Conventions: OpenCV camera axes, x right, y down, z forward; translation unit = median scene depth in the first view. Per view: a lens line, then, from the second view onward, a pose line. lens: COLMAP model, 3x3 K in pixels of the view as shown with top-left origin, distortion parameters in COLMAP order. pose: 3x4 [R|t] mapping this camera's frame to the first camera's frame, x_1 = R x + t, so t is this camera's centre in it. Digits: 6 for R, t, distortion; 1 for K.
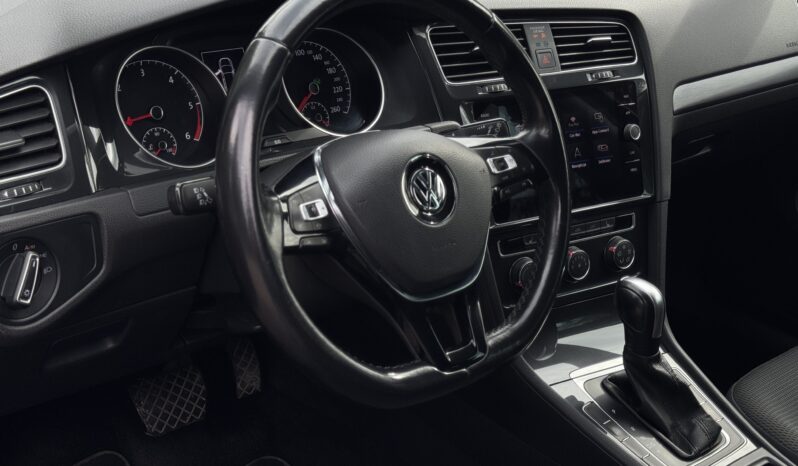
lens RADIAL K [[1101.3, 0, 399.7], [0, 1101.3, 238.9], [0, 0, 1]] dist [0.133679, -0.070852]
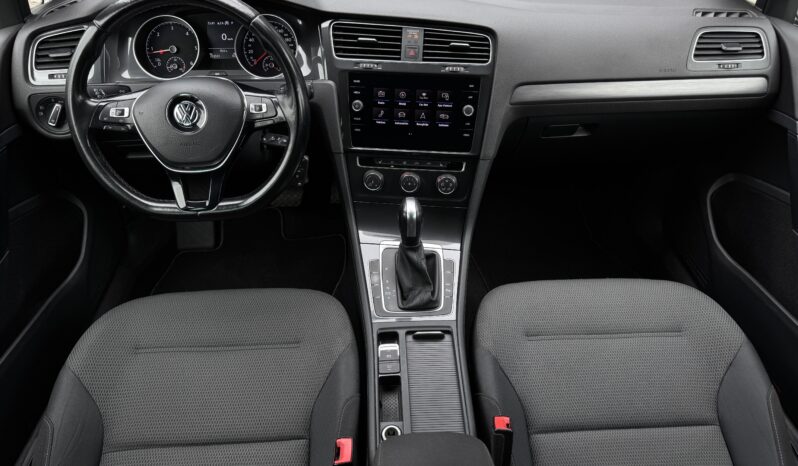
lens RADIAL K [[545.6, 0, 399.5], [0, 545.6, 241.0], [0, 0, 1]] dist [0.076007, -0.121430]
pose [[0.779106, 0.334195, -0.530385, 0.667310], [-0.202209, 0.934803, 0.291985, -0.144543], [0.593385, -0.120239, 0.795887, 0.349505]]
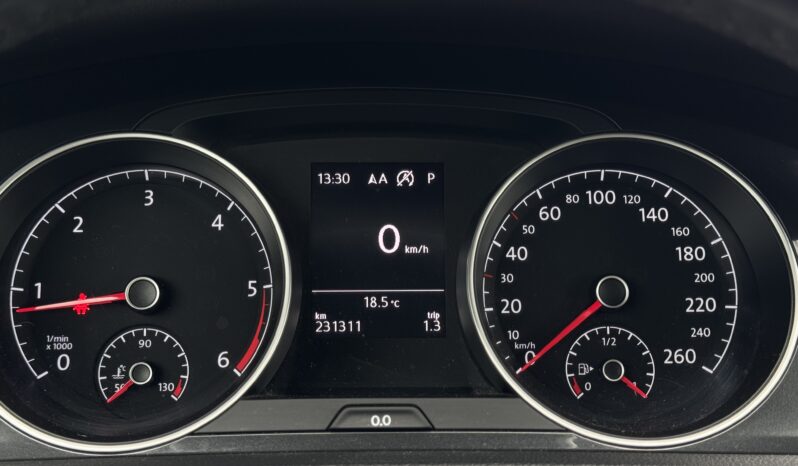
lens RADIAL K [[1101.3, 0, 399.7], [0, 1101.3, 238.9], [0, 0, 1]] dist [0.133679, -0.070852]
pose [[0.765661, 0.113006, -0.633239, 0.101317], [-0.209361, 0.974625, -0.079213, -0.106078], [0.608219, 0.193226, 0.769892, 0.645117]]
